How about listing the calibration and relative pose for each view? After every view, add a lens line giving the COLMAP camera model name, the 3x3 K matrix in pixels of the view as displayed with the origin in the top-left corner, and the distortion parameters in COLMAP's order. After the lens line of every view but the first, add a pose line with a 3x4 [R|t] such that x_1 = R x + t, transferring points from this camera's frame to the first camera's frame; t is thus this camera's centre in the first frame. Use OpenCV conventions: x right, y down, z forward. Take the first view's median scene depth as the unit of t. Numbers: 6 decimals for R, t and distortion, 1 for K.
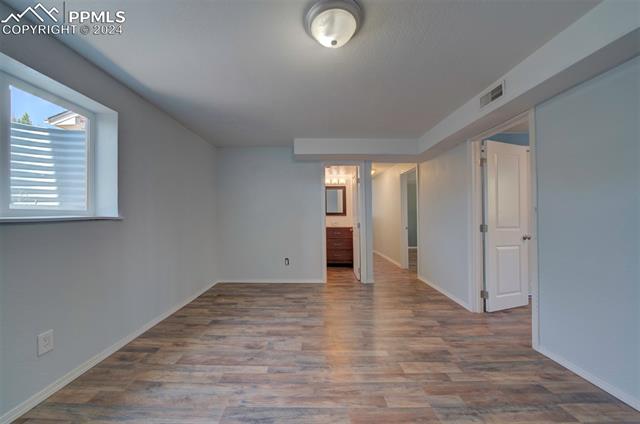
lens RADIAL K [[231.5, 0, 319.2], [0, 231.5, 213.5], [0, 0, 1]] dist [-0.020183, 0.000232]
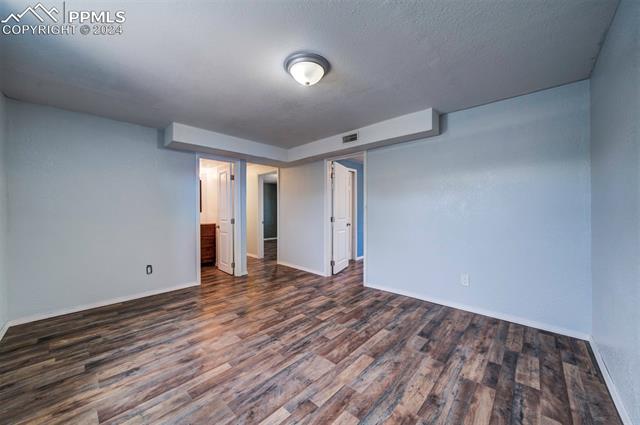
lens RADIAL K [[239.1, 0, 319.9], [0, 239.1, 211.1], [0, 0, 1]] dist [-0.003731, 0.000160]
pose [[0.670165, -0.004068, 0.742201, -0.525465], [-0.000367, 0.999983, 0.005811, -0.000123], [-0.742212, -0.004167, 0.670152, 0.003201]]
